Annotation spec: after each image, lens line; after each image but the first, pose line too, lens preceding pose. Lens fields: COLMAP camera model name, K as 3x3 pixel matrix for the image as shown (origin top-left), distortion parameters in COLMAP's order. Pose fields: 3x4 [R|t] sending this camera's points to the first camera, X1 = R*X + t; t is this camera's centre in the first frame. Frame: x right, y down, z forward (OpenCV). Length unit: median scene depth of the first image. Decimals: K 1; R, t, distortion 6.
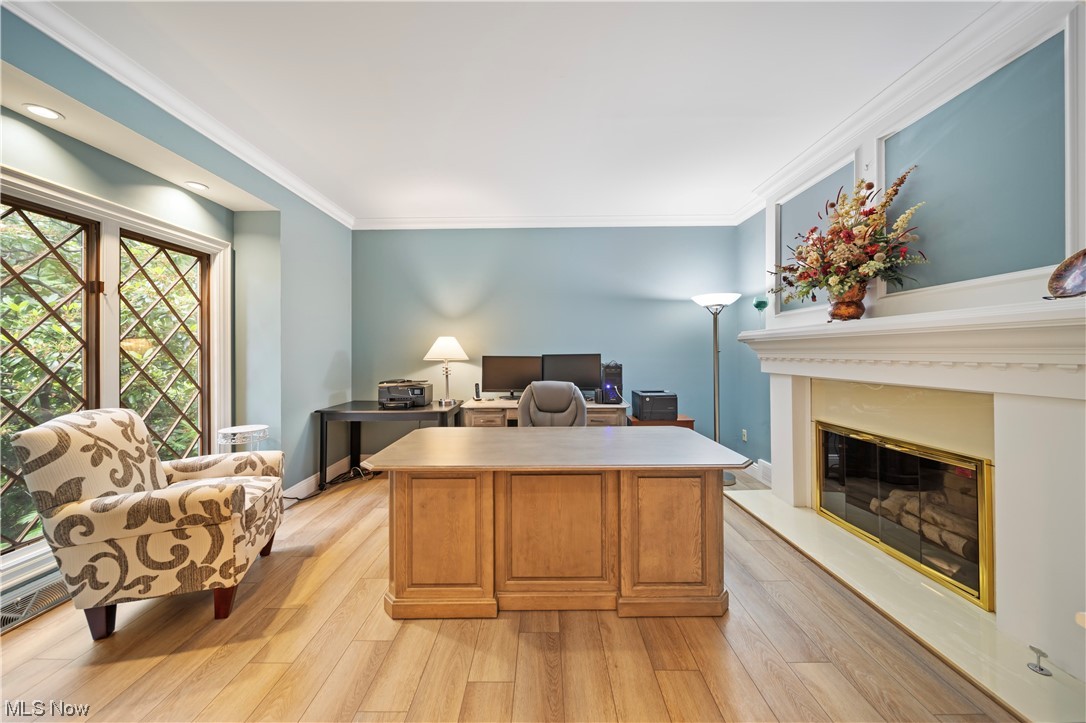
lens RADIAL K [[377.9, 0, 546.4], [0, 377.9, 352.8], [0, 0, 1]] dist [-0.000794, -0.000030]
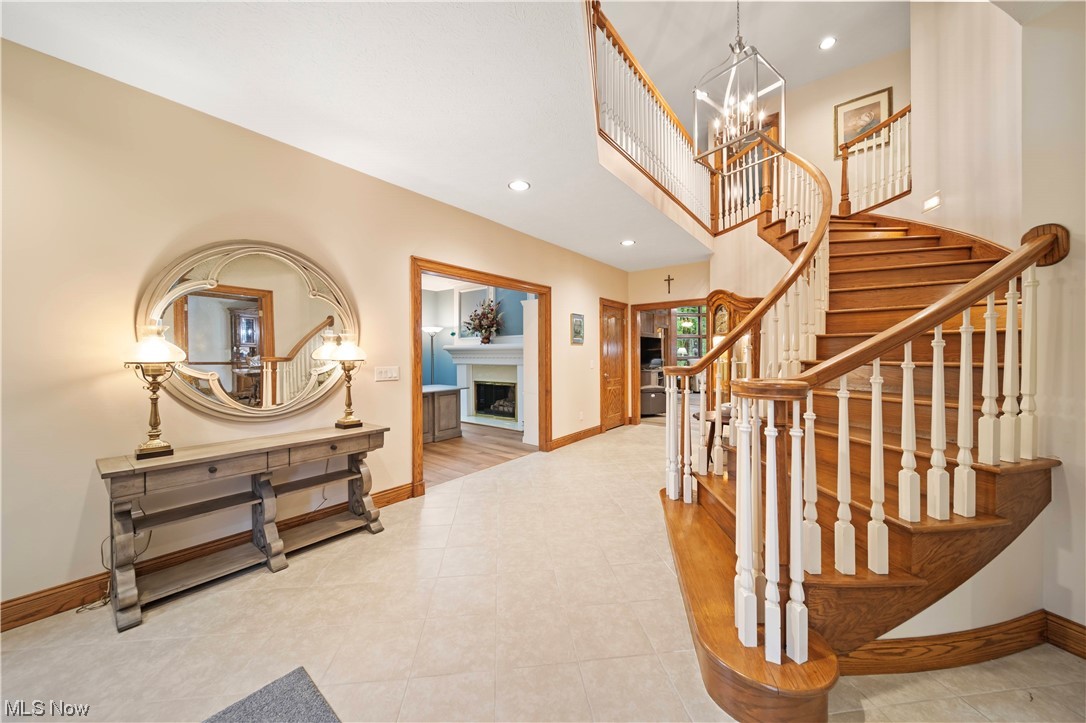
lens RADIAL K [[377.9, 0, 541.7], [0, 377.9, 357.2], [0, 0, 1]] dist [-0.000794, -0.000030]
pose [[0.618120, -0.008379, 0.786039, -1.346421], [0.000459, 0.999947, 0.010299, -0.013370], [-0.786083, -0.006005, 0.618091, -1.255330]]
